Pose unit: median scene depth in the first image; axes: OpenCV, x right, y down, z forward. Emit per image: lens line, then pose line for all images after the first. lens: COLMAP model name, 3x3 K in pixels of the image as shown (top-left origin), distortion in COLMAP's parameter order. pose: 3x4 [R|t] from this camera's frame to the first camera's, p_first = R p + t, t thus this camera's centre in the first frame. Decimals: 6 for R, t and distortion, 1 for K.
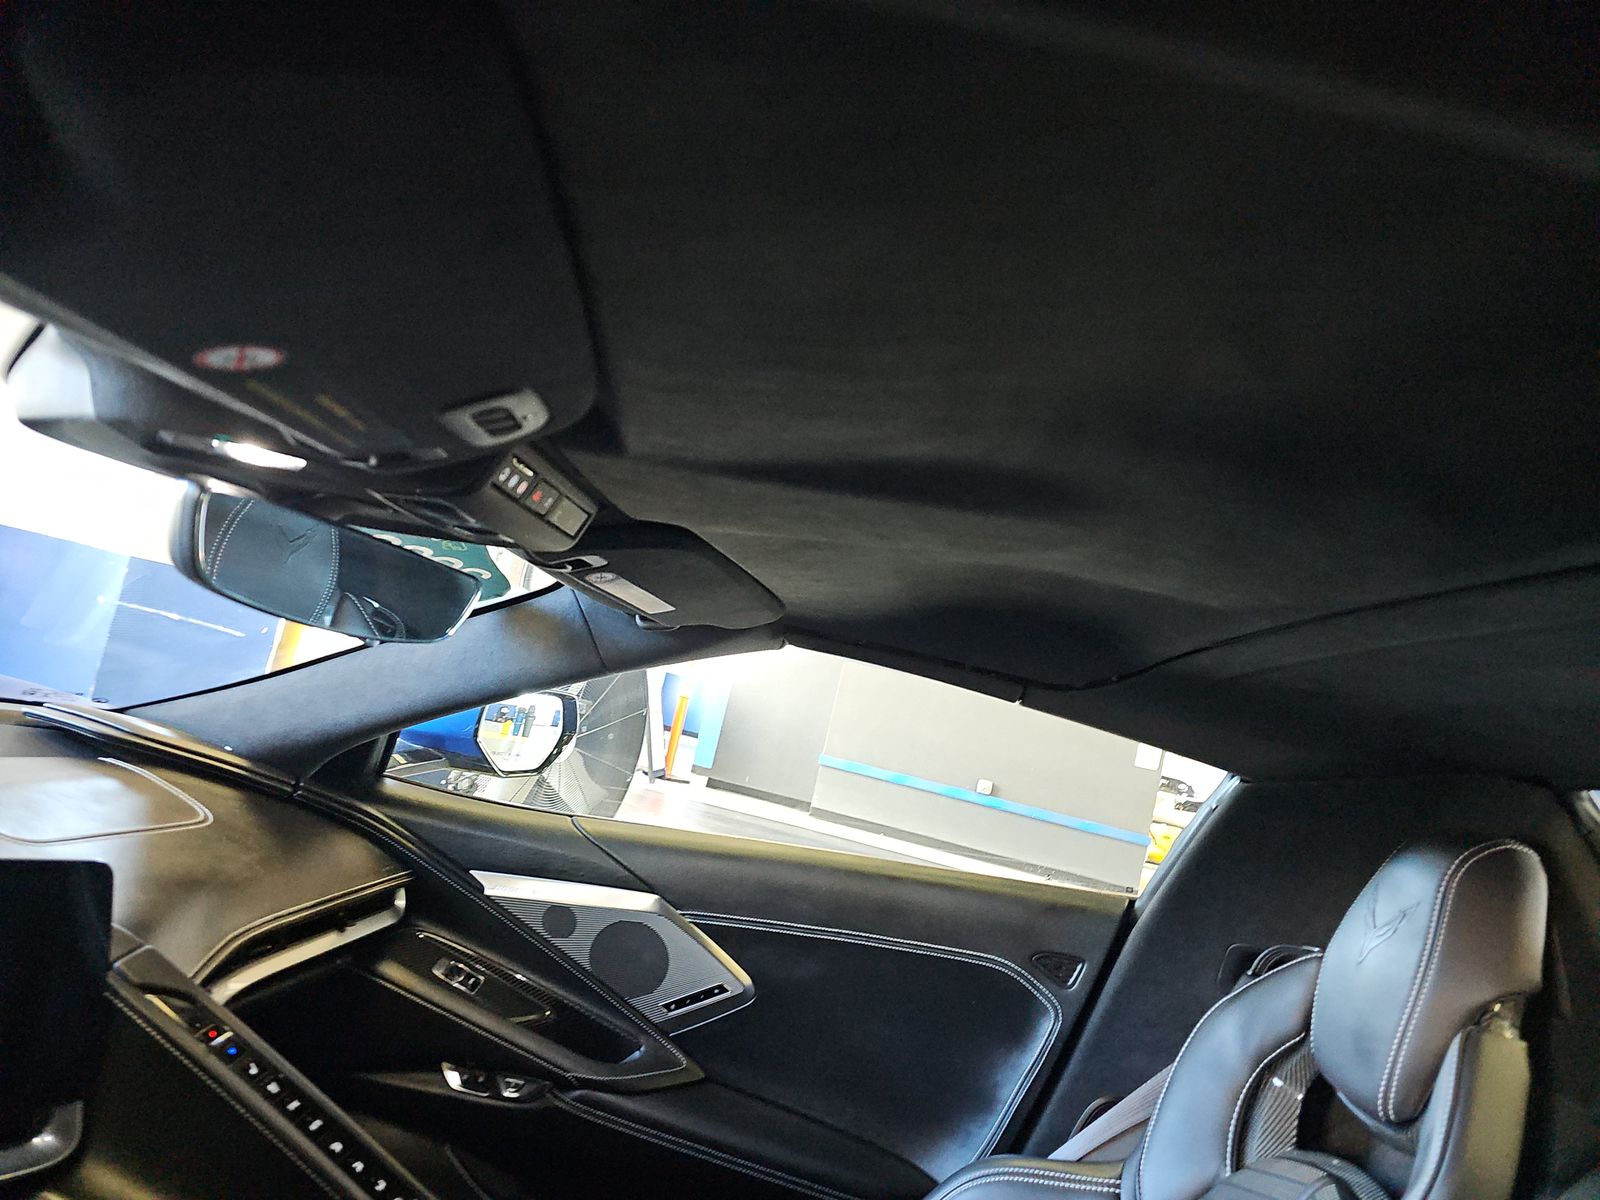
lens RADIAL K [[1062.5, 0, 798.1], [0, 1062.5, 597.9], [0, 0, 1]] dist [0.040561, -0.024054]
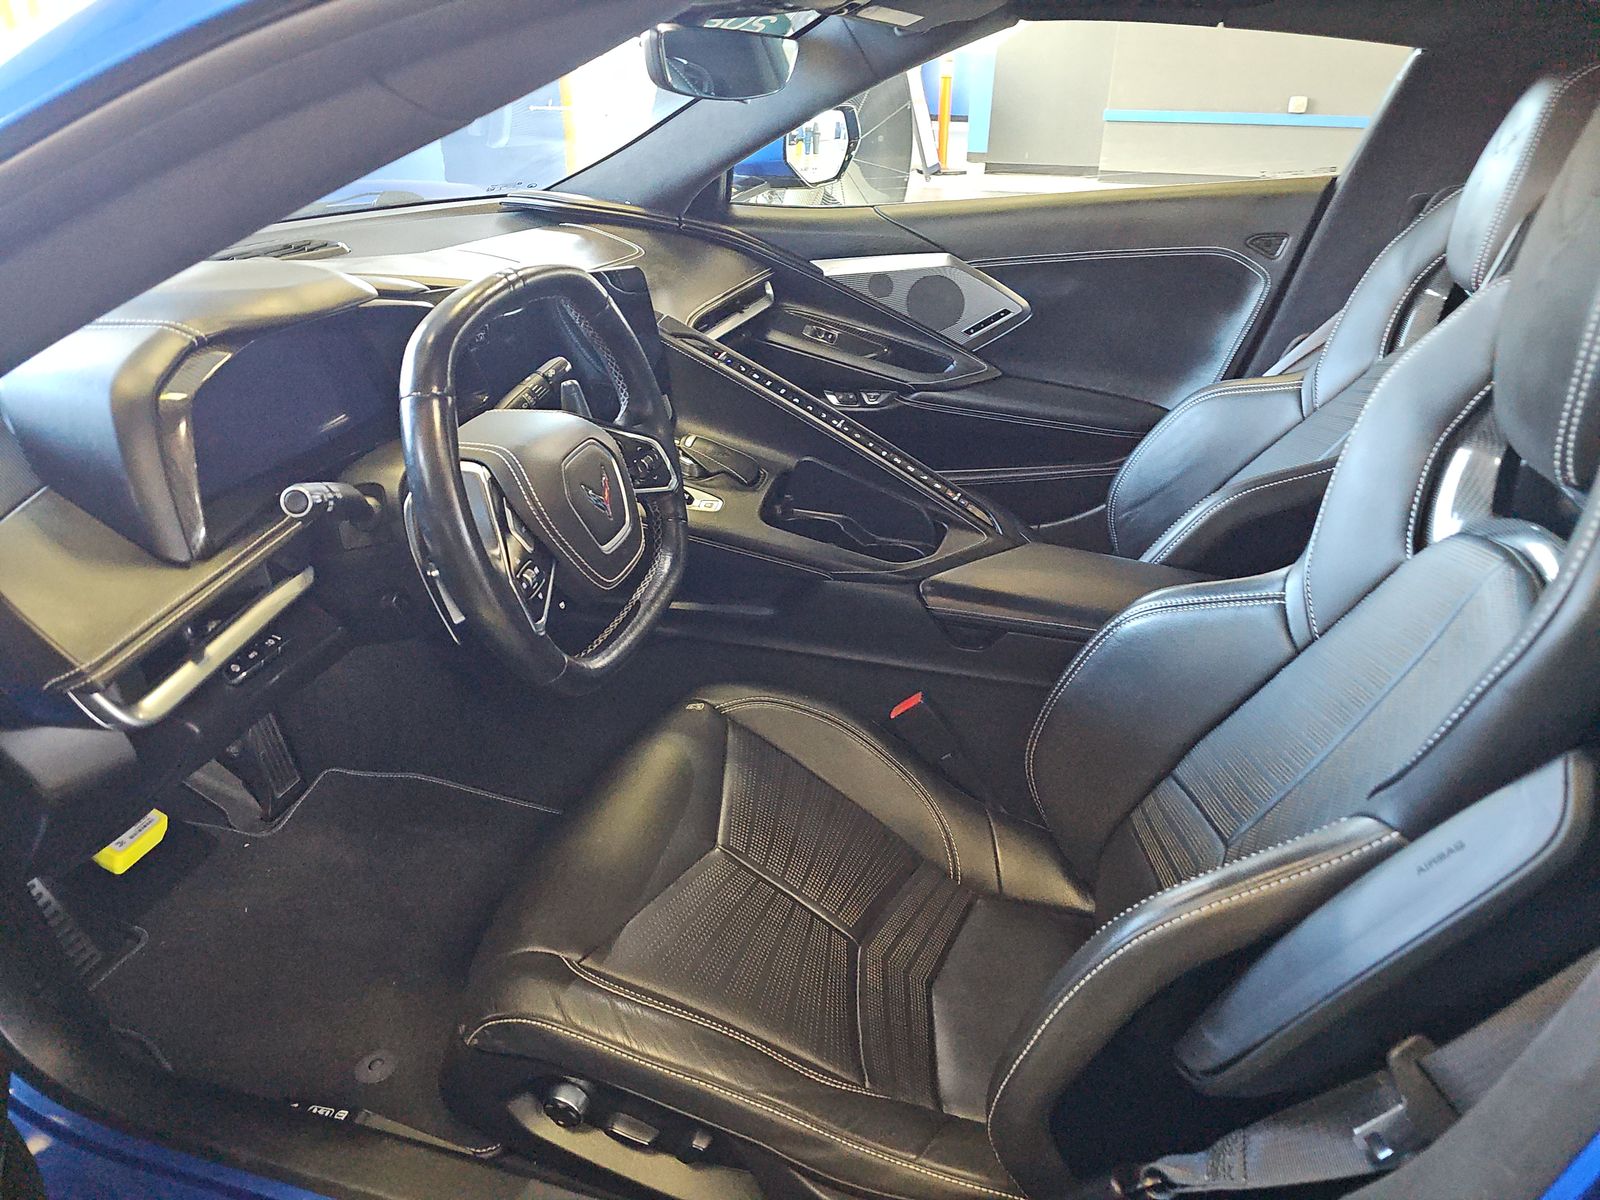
lens RADIAL K [[1062.5, 0, 802.7], [0, 1062.5, 604.0], [0, 0, 1]] dist [0.040561, -0.024054]
pose [[0.951433, -0.093470, -0.293325, 0.046684], [0.232877, 0.841697, 0.487149, -0.045531], [0.201356, -0.531798, 0.822585, -0.374406]]
